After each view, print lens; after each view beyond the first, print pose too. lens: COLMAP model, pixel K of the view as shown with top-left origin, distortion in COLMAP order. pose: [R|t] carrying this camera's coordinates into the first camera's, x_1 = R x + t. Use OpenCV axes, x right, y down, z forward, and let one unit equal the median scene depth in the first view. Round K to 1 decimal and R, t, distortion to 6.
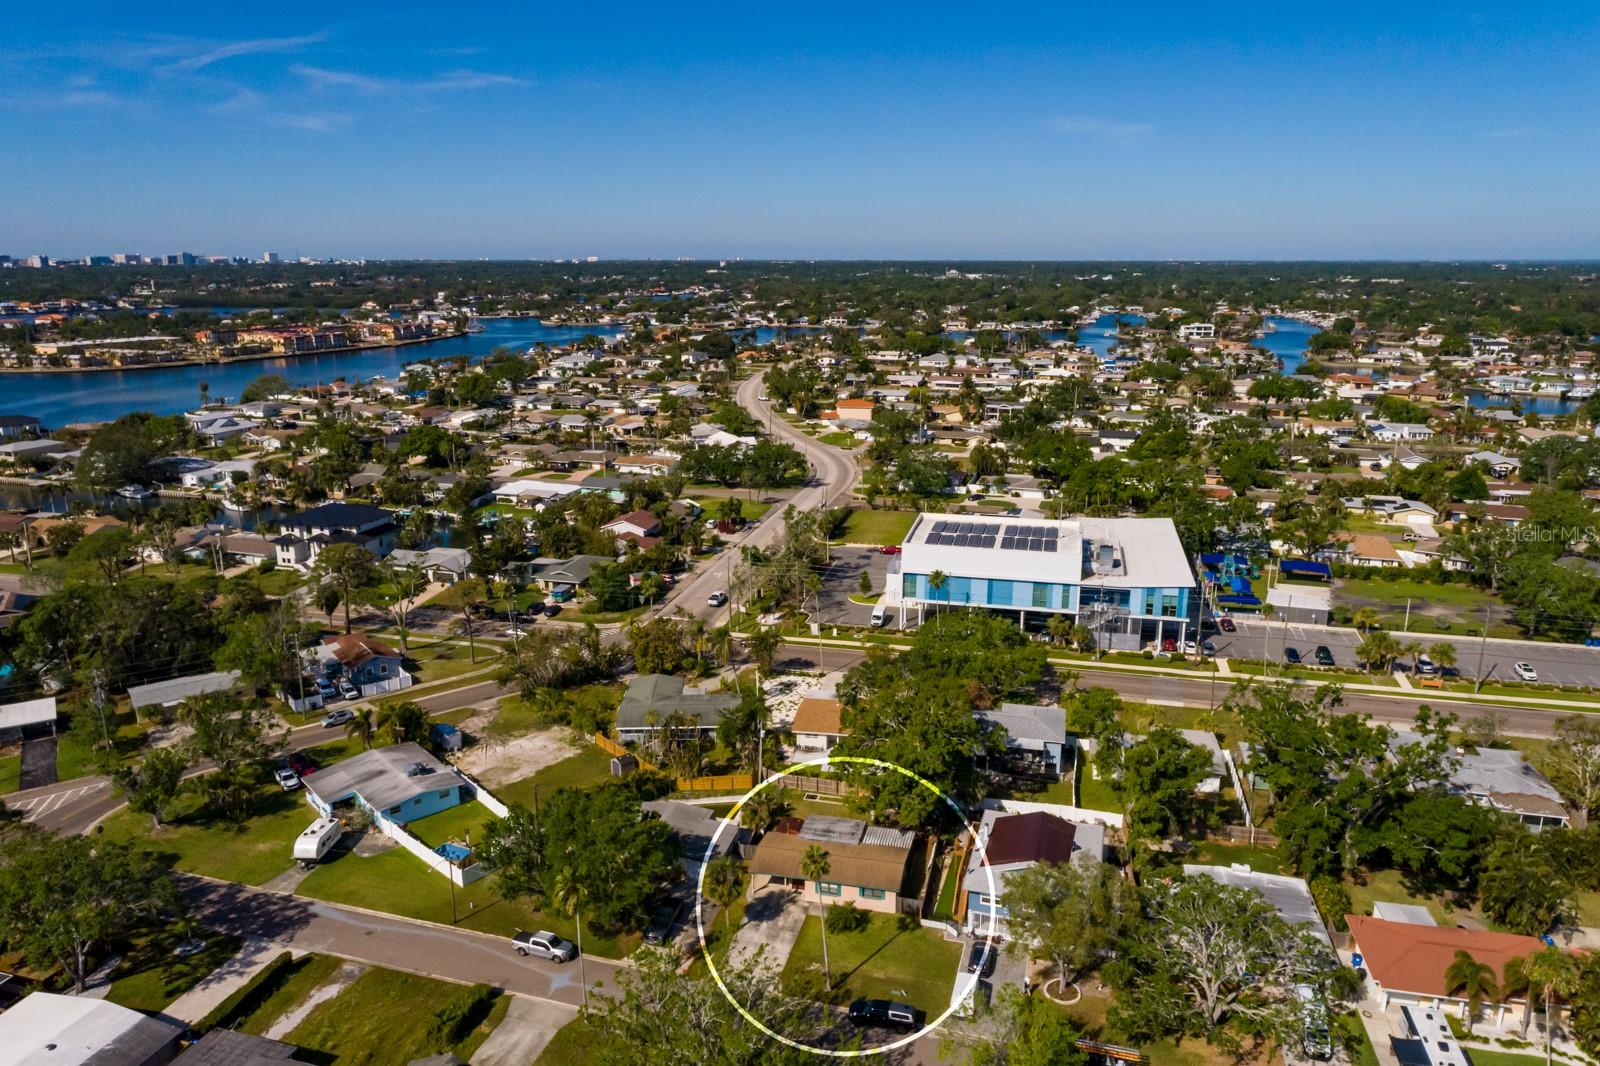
lens RADIAL K [[1091.5, 0, 797.3], [0, 1091.5, 543.9], [0, 0, 1]] dist [-0.005616, 0.018312]
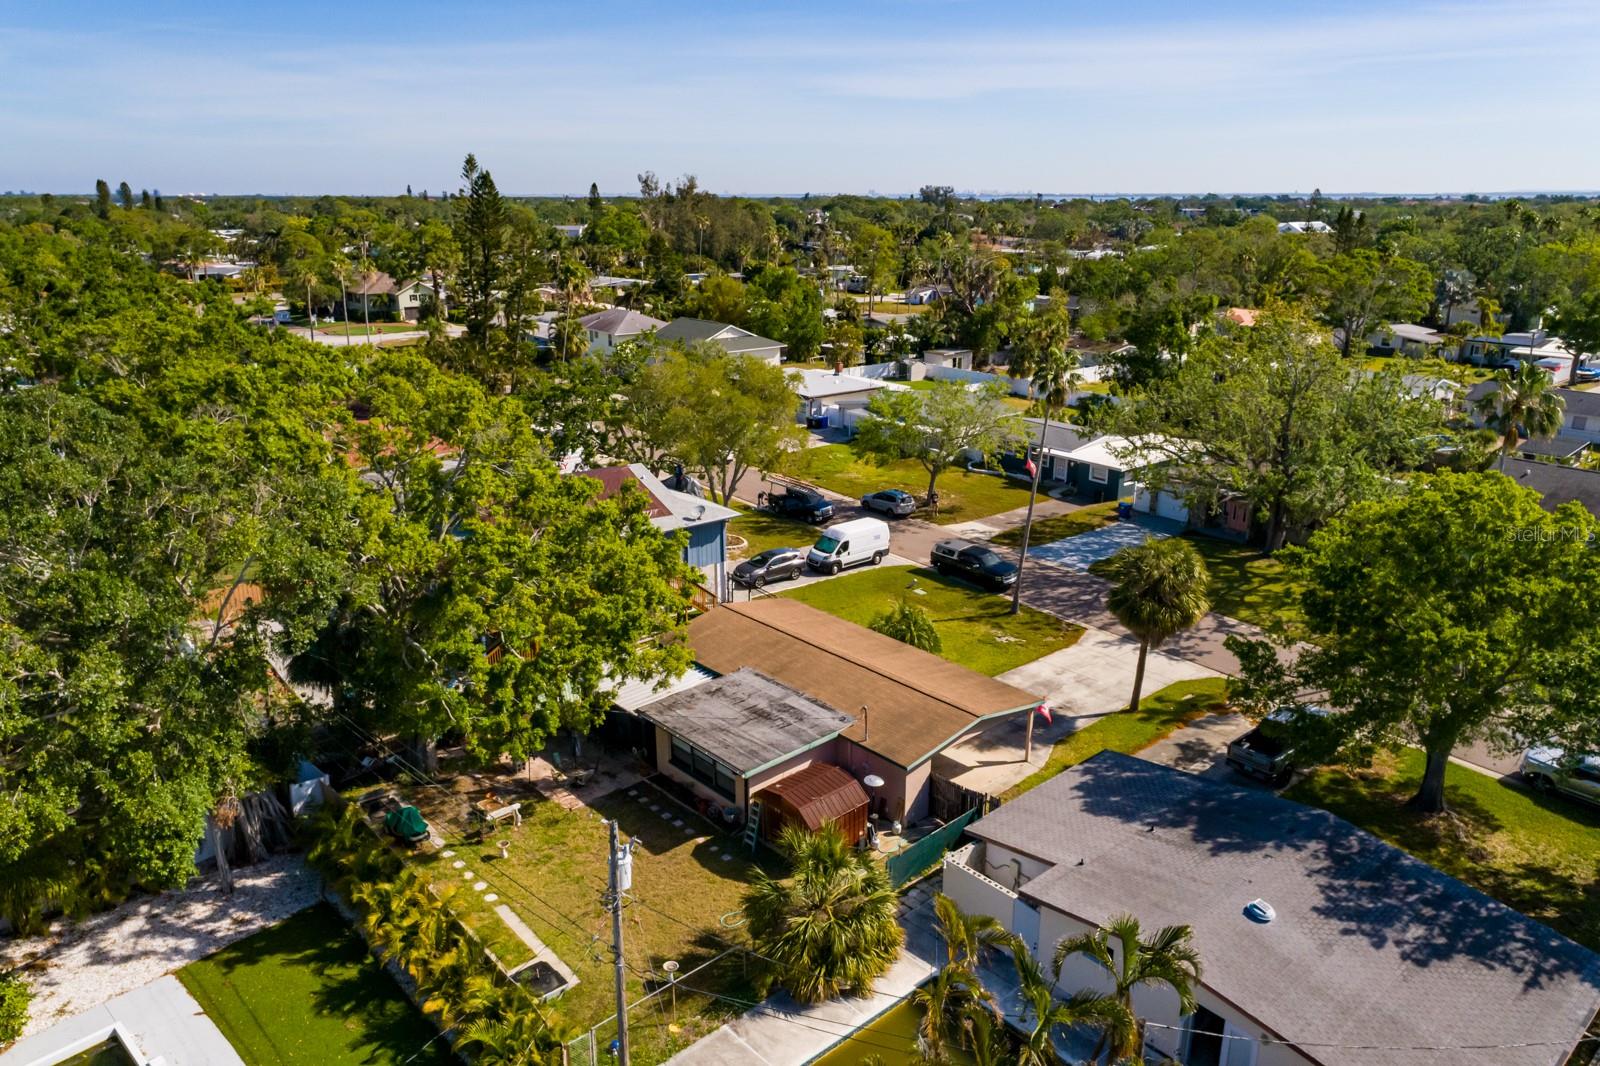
lens RADIAL K [[1091.5, 0, 799.1], [0, 1091.5, 576.3], [0, 0, 1]] dist [-0.005616, 0.018312]
pose [[-0.823687, -0.186897, 0.535359, -0.105775], [0.144546, 0.843727, 0.516945, 0.030137], [-0.548312, 0.503185, -0.667951, 0.786740]]
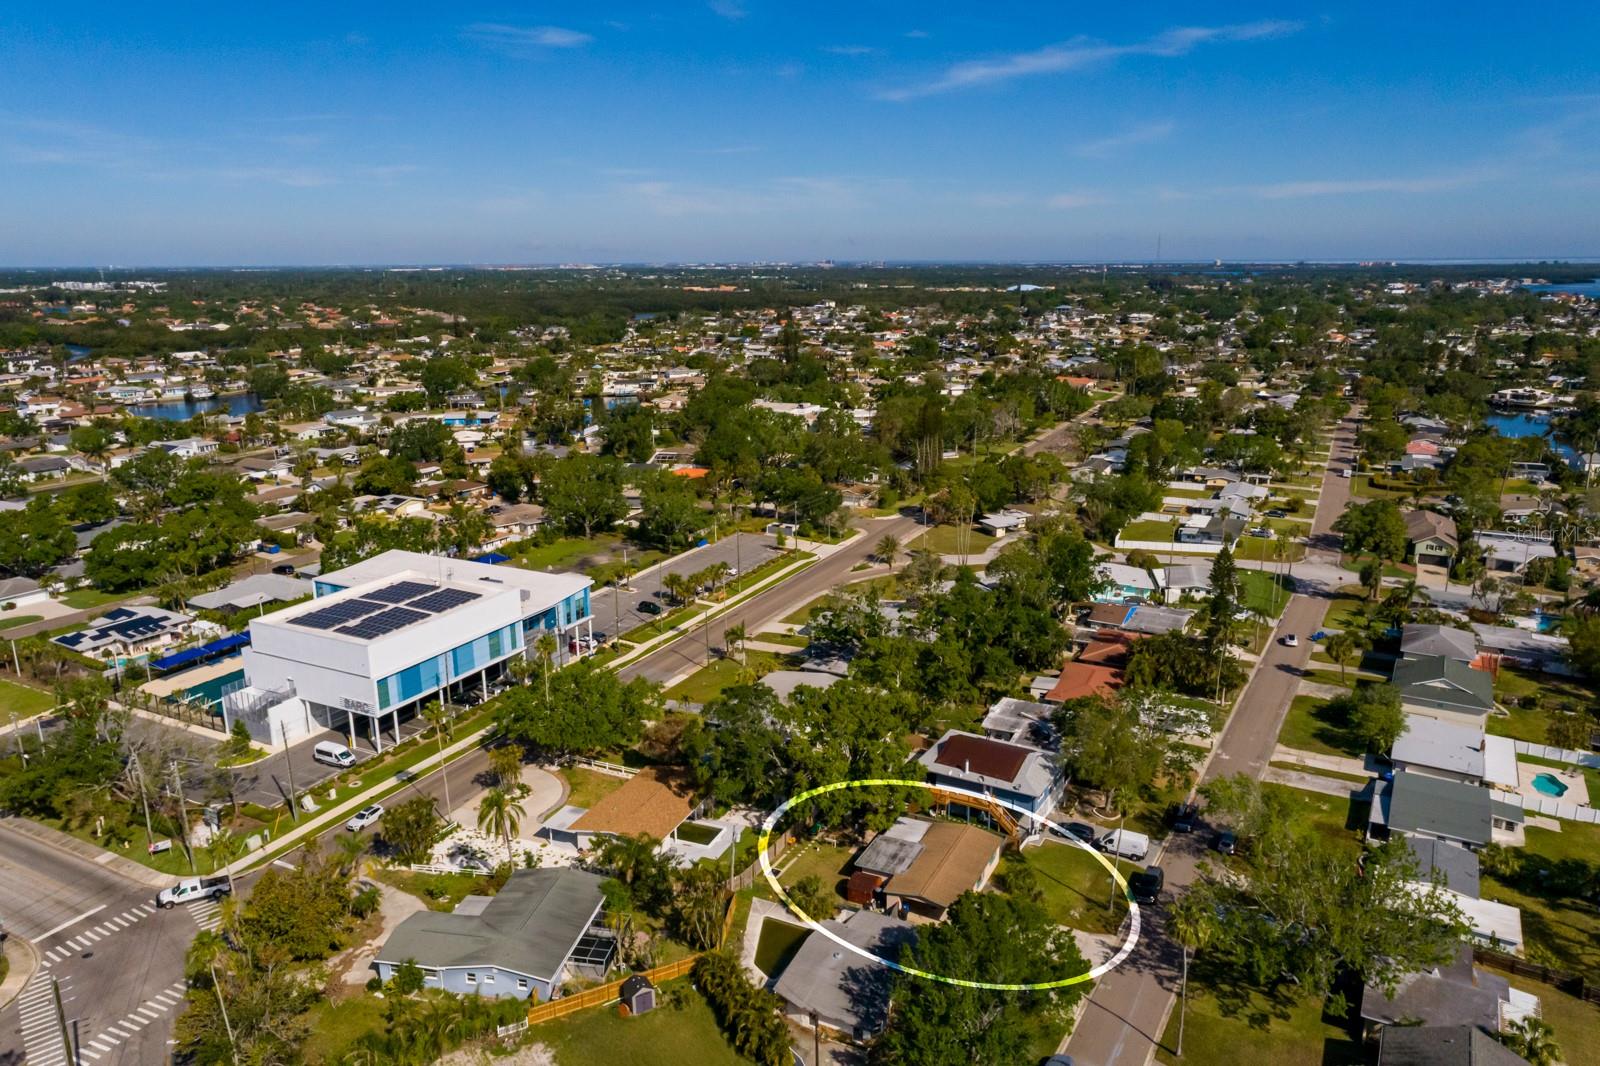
lens RADIAL K [[1091.5, 0, 795.8], [0, 1091.5, 535.9], [0, 0, 1]] dist [-0.005616, 0.018312]
pose [[0.230323, -0.241883, 0.942573, -0.561579], [0.254460, 0.949883, 0.181581, -0.142402], [-0.939256, 0.198025, 0.280330, 0.487627]]
